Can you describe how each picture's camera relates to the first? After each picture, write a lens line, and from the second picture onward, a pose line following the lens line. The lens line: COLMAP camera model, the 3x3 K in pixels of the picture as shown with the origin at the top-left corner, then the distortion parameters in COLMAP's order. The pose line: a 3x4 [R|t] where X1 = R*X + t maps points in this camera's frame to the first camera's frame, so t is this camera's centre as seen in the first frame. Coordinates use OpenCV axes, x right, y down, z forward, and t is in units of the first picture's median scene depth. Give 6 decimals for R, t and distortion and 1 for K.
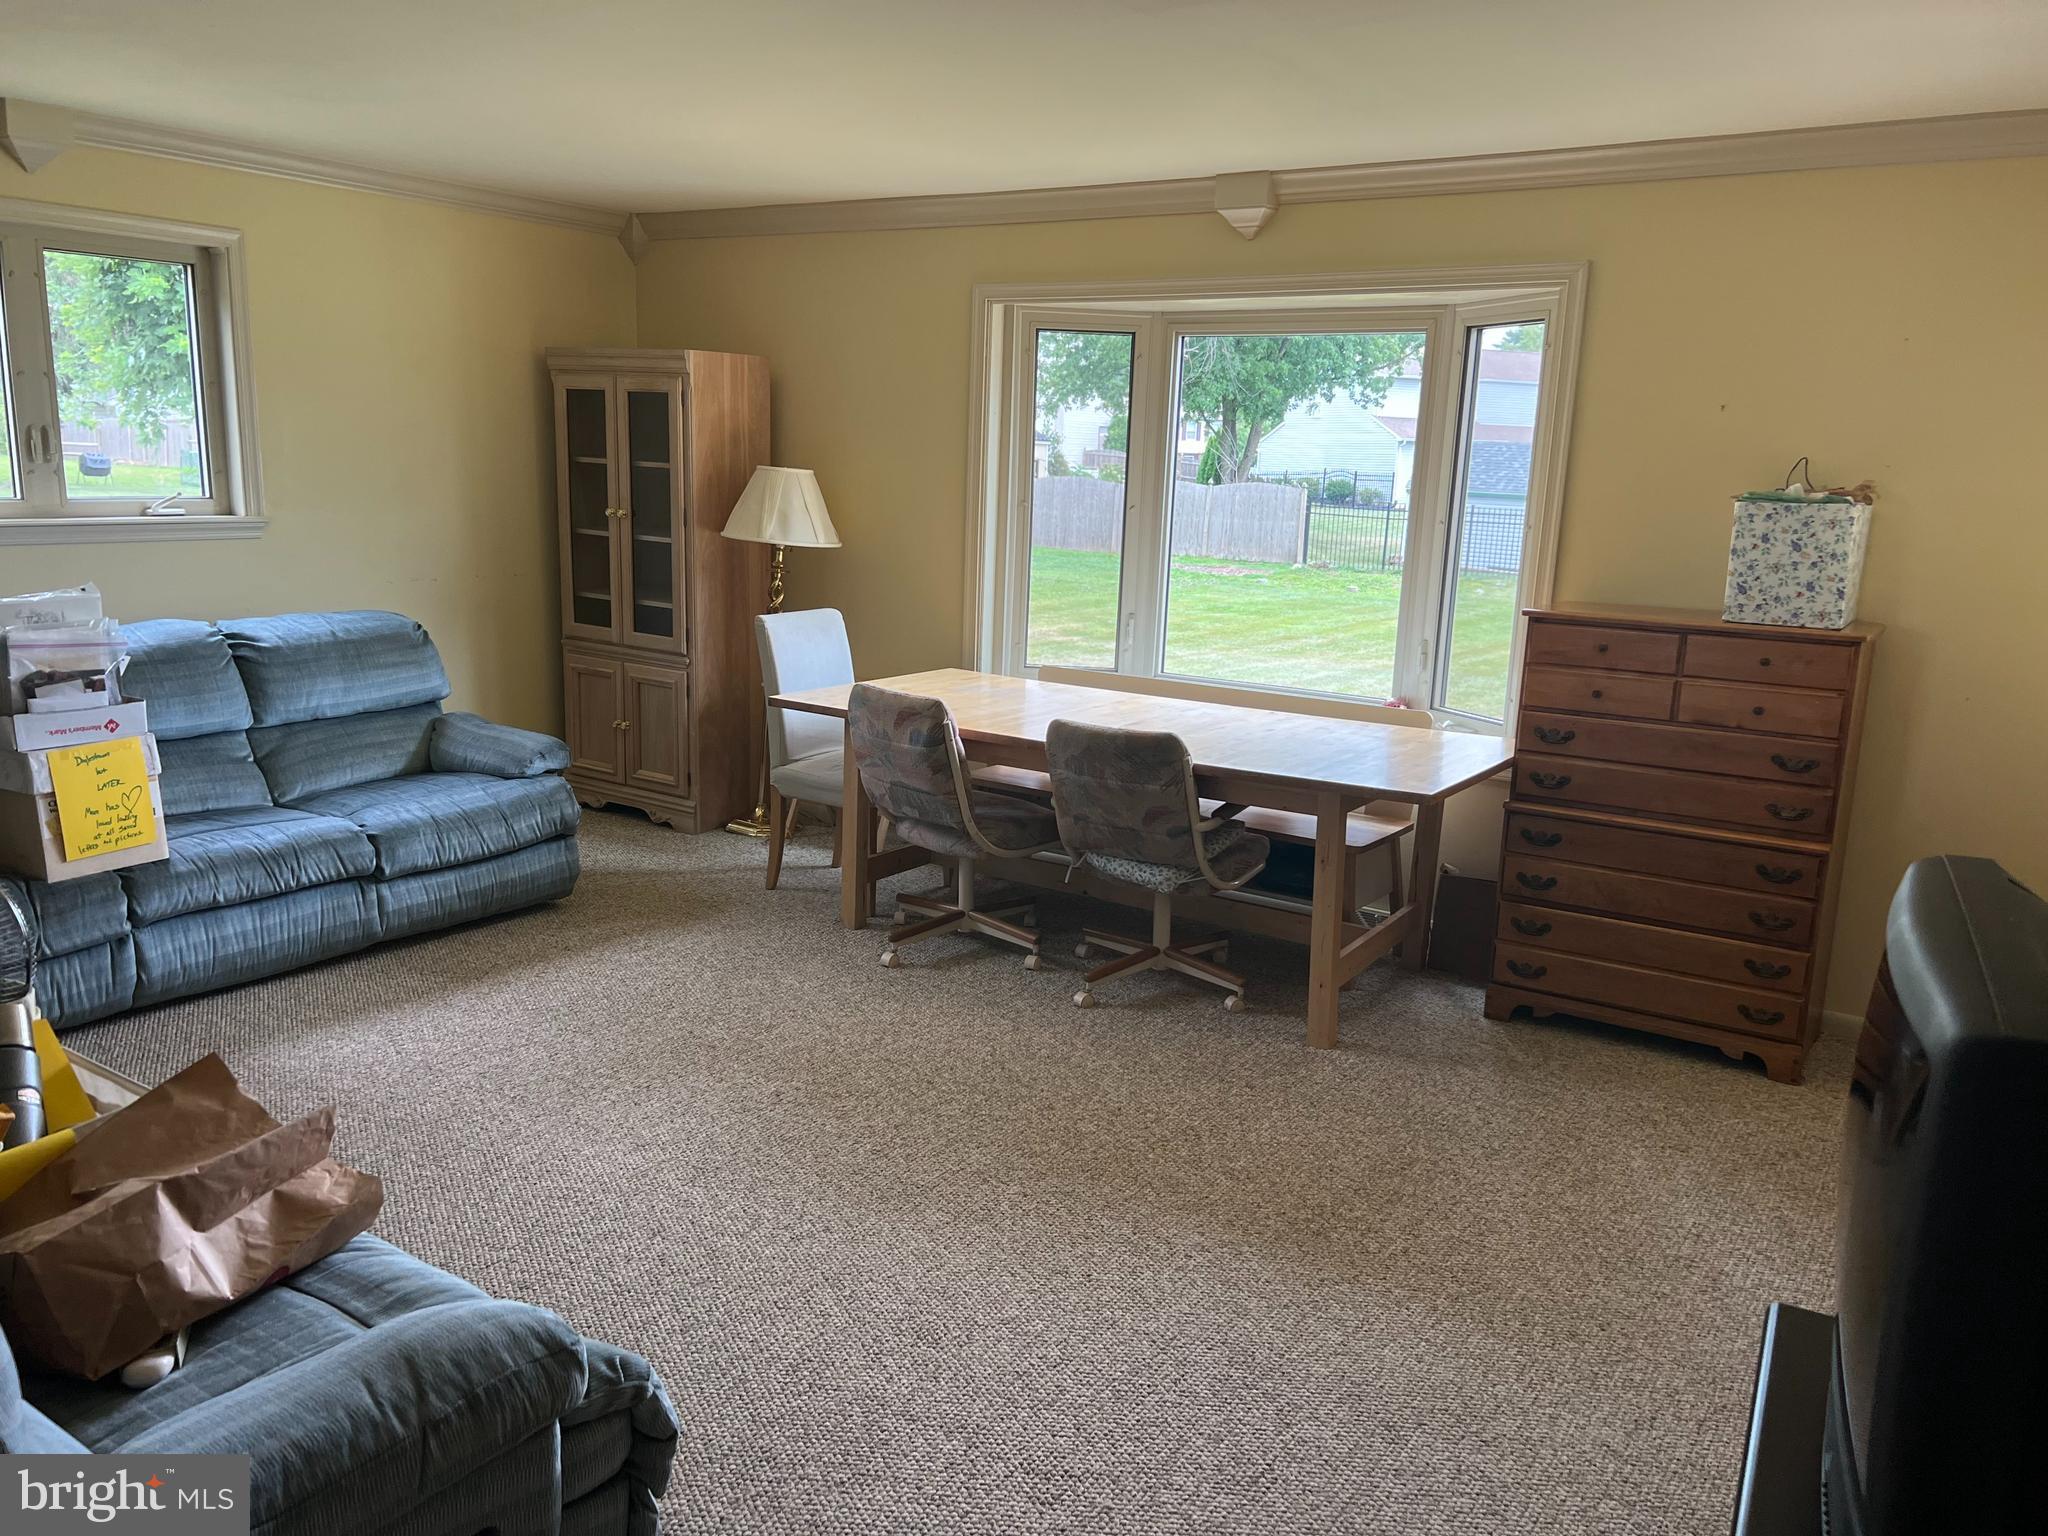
lens RADIAL K [[1670.3, 0, 1024.0], [0, 1670.3, 768.0], [0, 0, 1]] dist [0.002080, -0.006830]
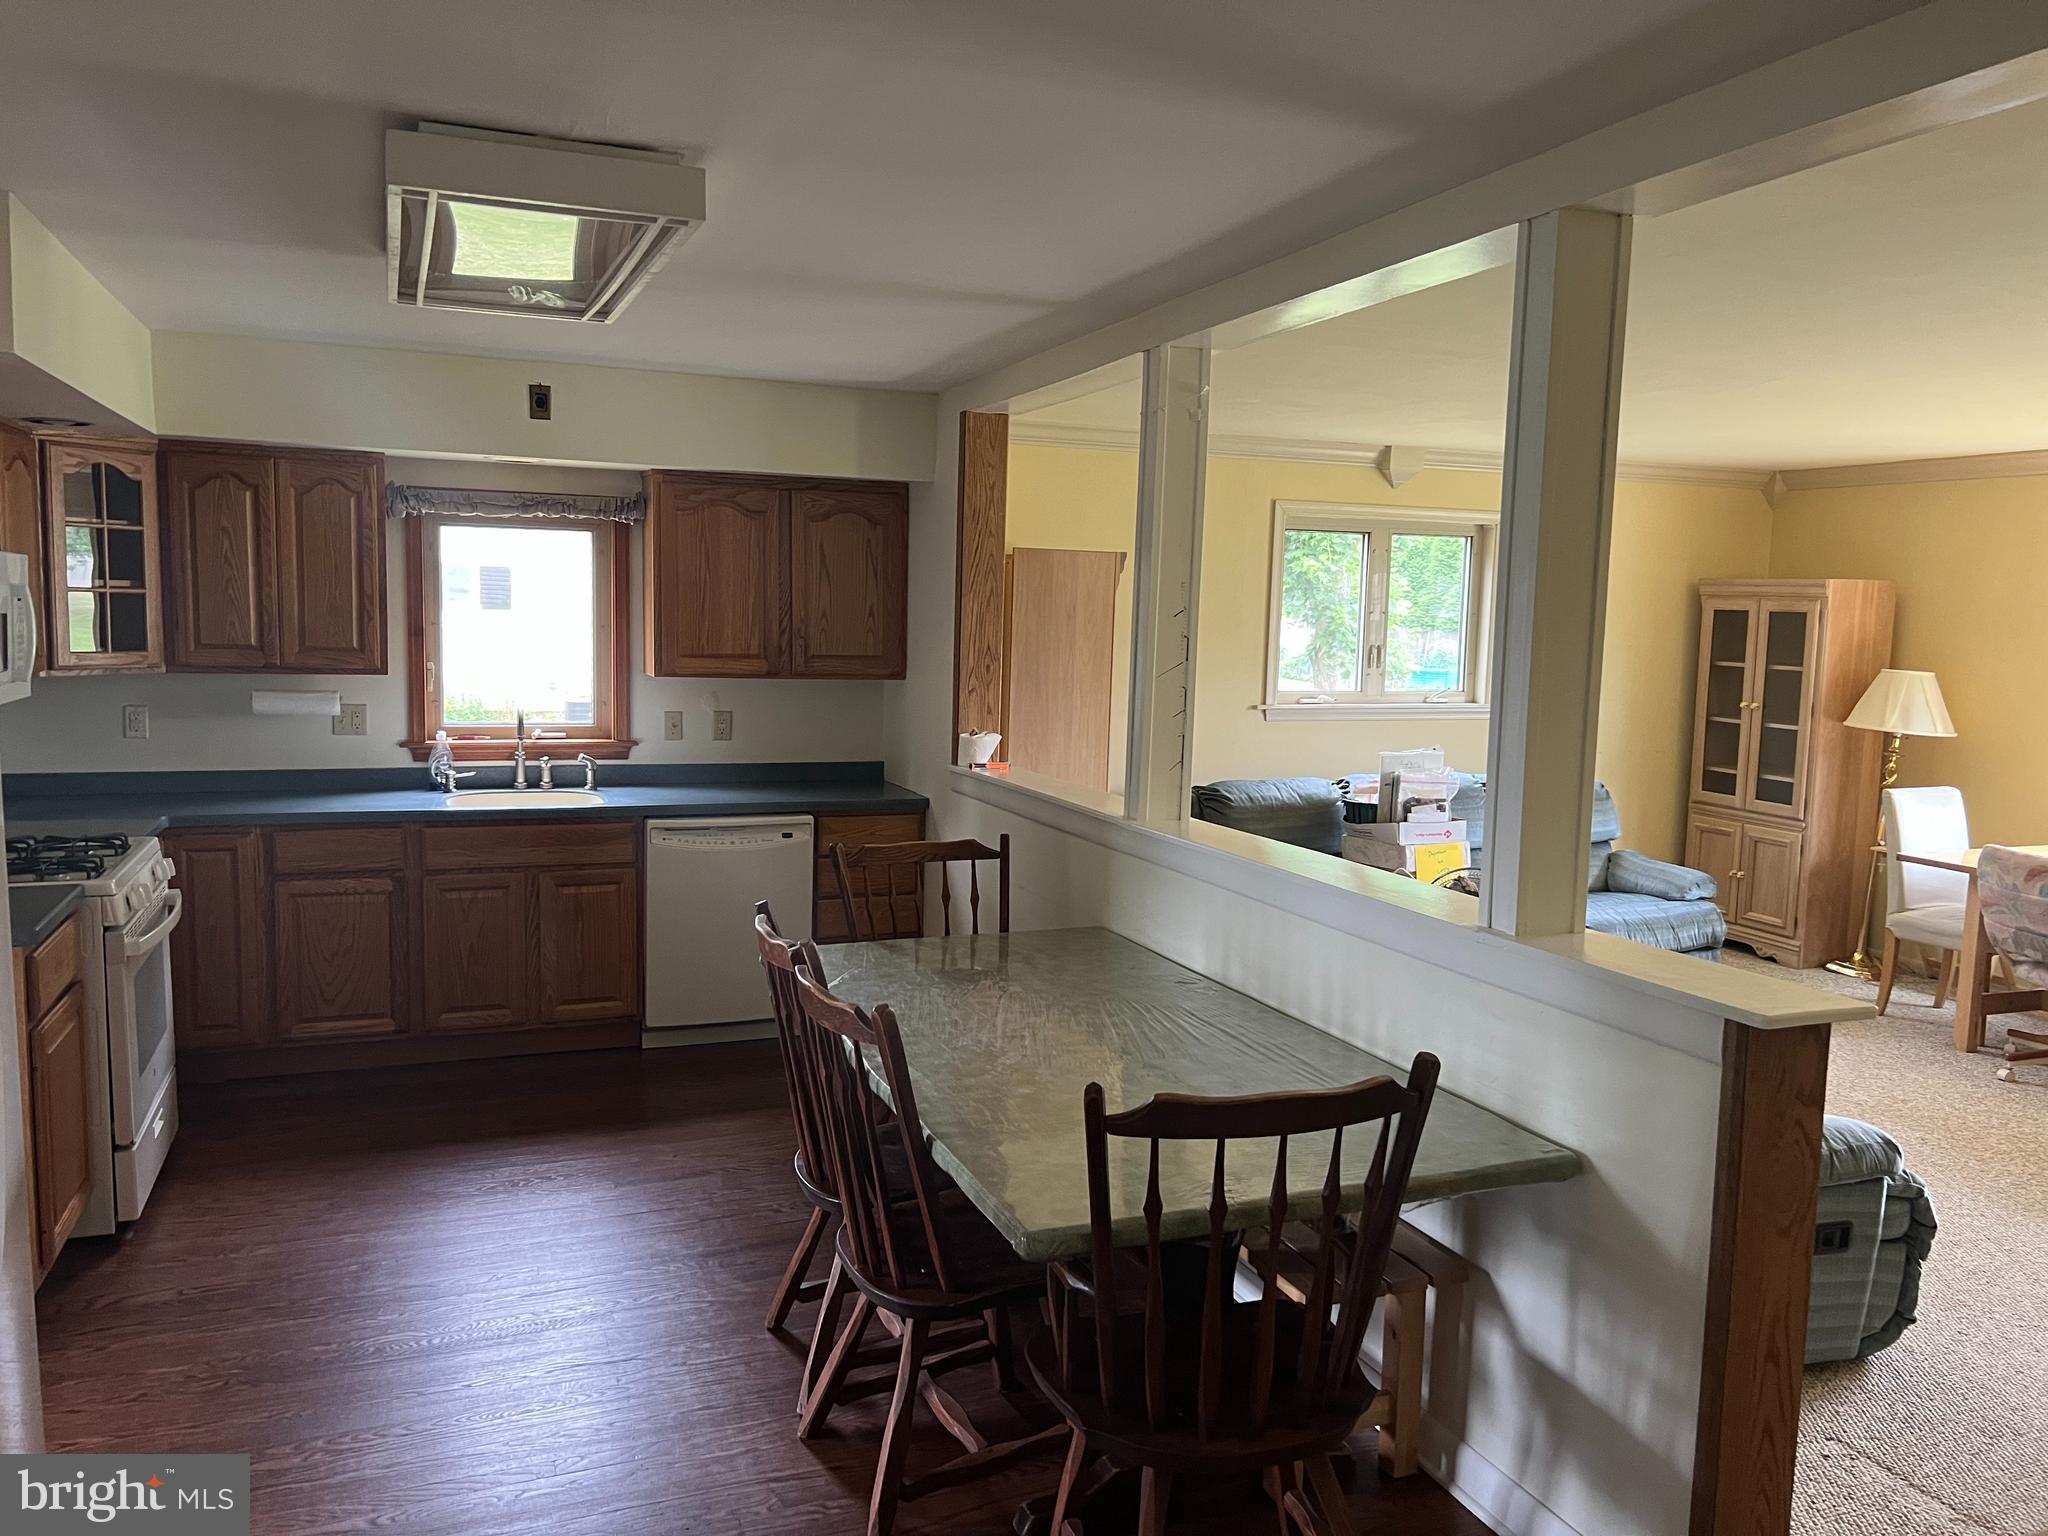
lens RADIAL K [[1551.0, 0, 1024.0], [0, 1551.0, 768.0], [0, 0, 1]] dist [0.010369, -0.000816]
pose [[0.820606, 0.039724, -0.570113, -0.023647], [-0.100626, 0.992039, -0.075716, 0.041143], [0.562566, 0.119501, 0.818070, -0.282676]]
